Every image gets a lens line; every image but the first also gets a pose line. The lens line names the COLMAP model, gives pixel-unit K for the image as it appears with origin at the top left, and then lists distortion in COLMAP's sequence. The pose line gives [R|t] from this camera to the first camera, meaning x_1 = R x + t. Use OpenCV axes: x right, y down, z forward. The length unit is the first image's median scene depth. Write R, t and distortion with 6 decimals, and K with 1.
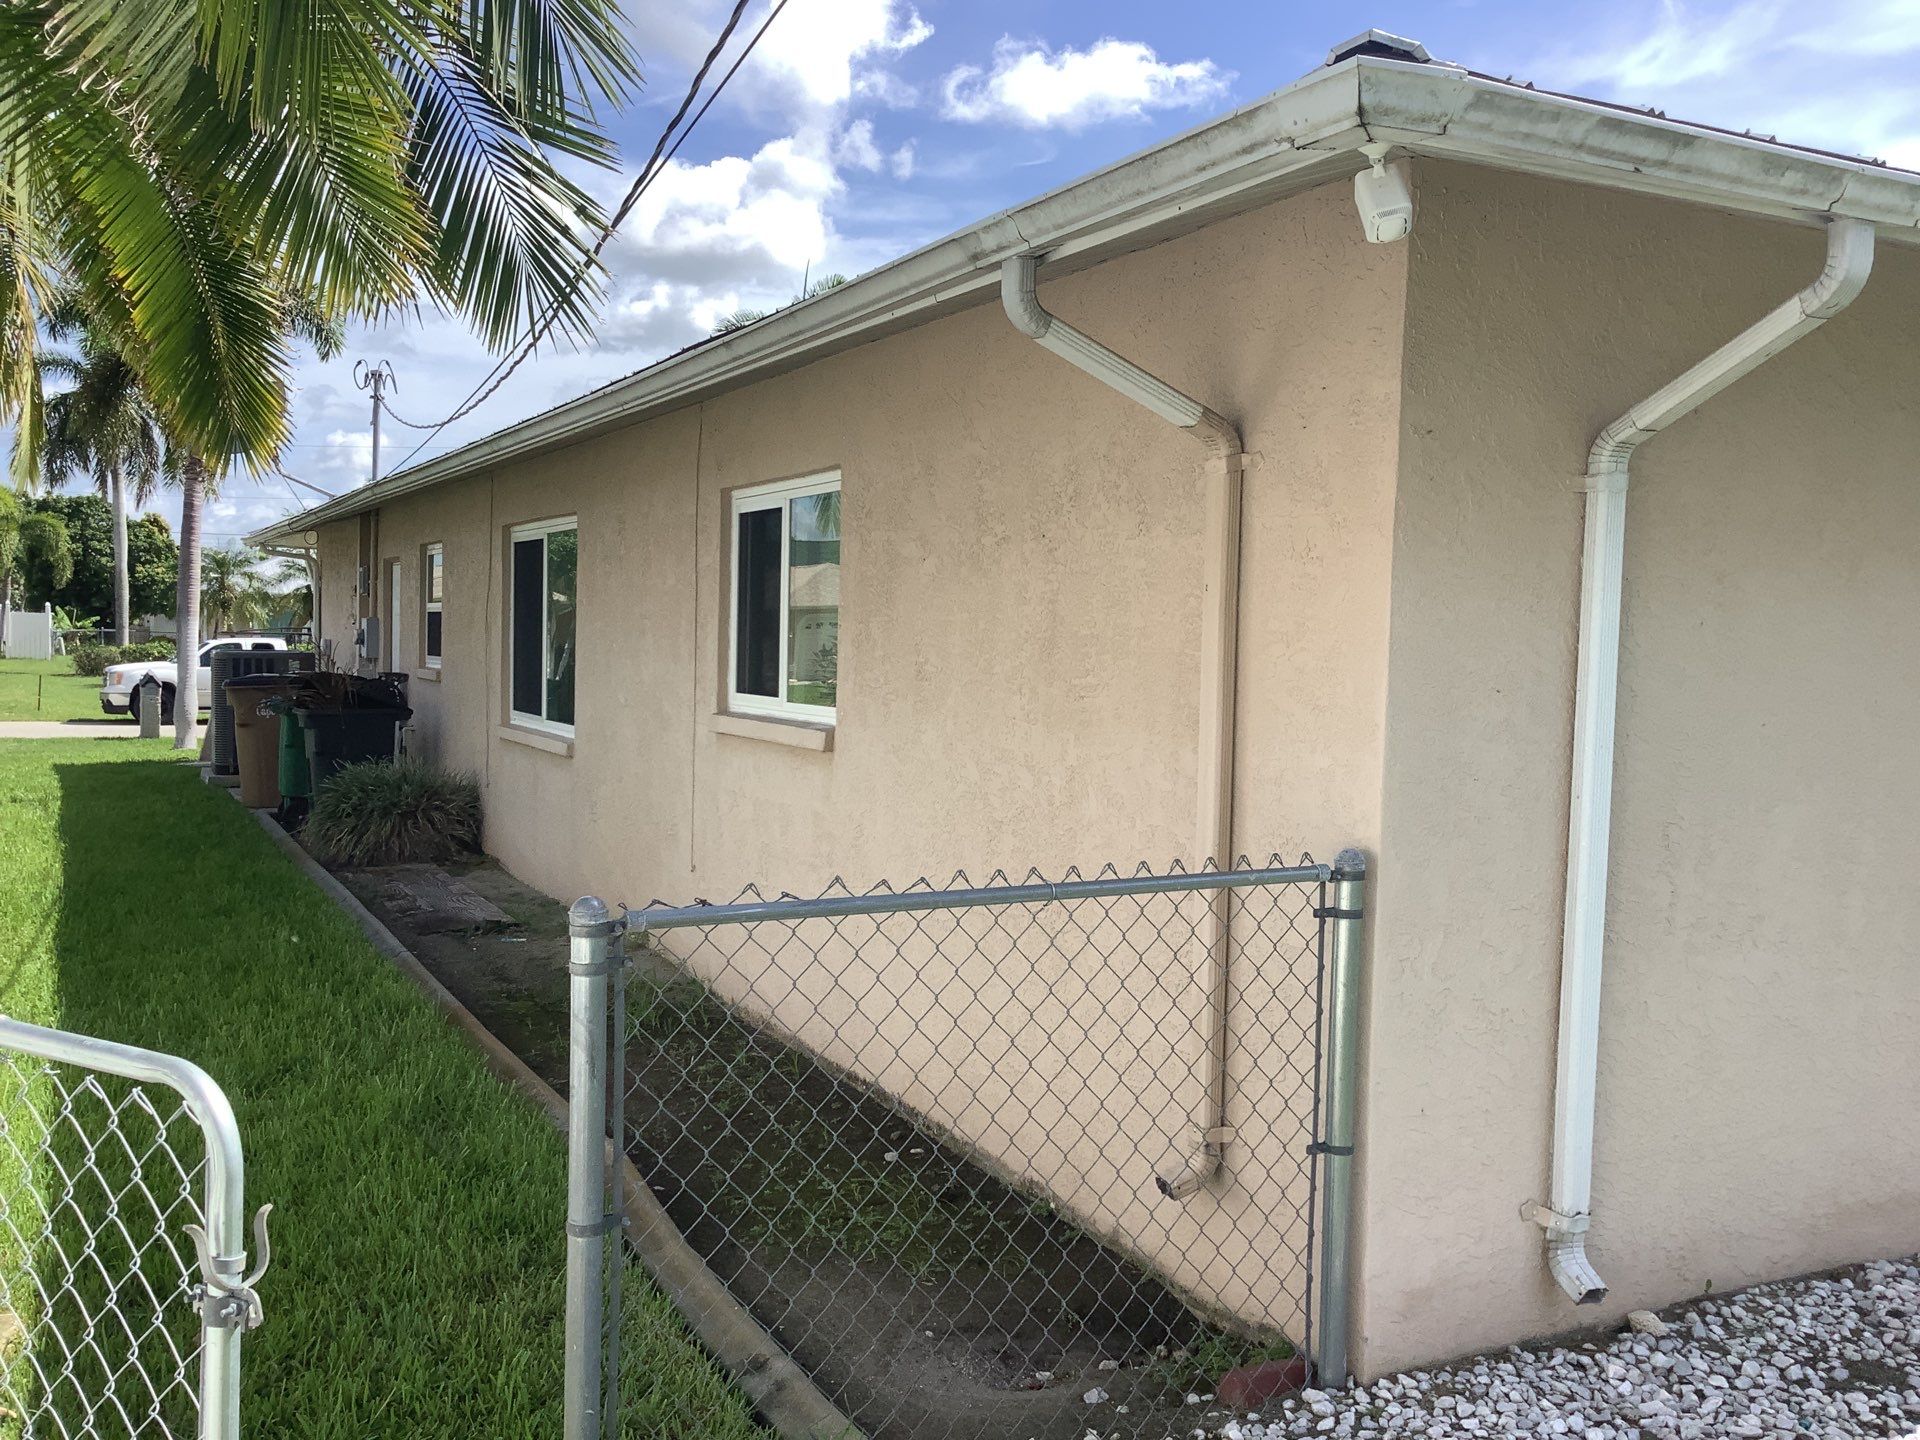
lens RADIAL K [[1694.5, 0, 955.0], [0, 1694.5, 728.5], [0, 0, 1]] dist [0.017672, -0.032602]
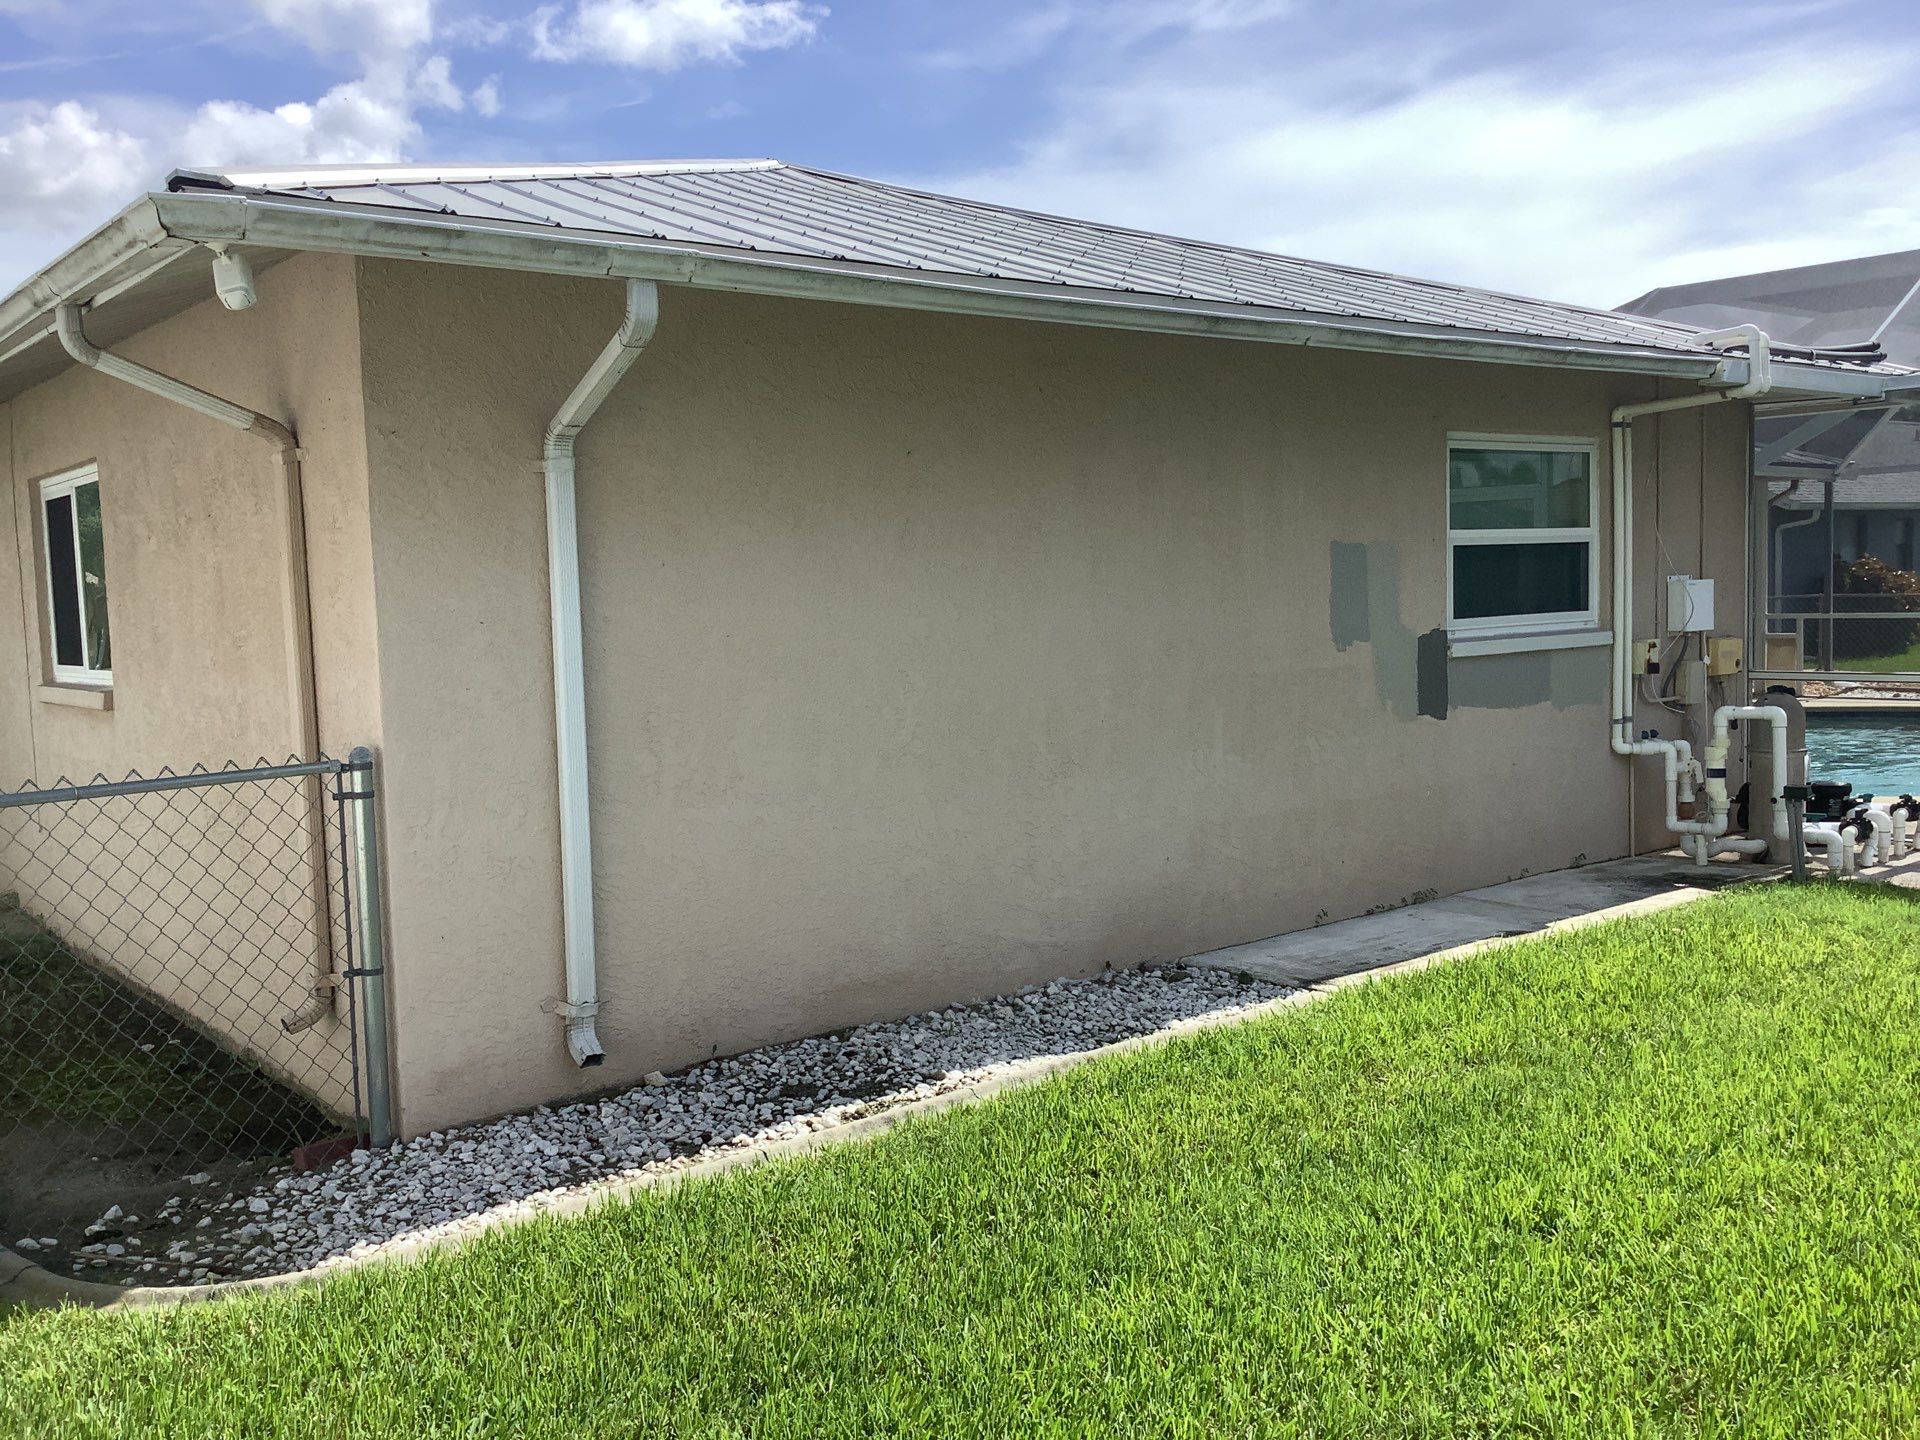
lens RADIAL K [[1676.9, 0, 965.1], [0, 1676.9, 711.2], [0, 0, 1]] dist [-0.010837, -0.039796]
pose [[0.969251, -0.072567, 0.235130, 0.375524], [0.067809, 0.997298, 0.028270, 0.037203], [-0.236546, -0.011457, 0.971553, -0.378982]]
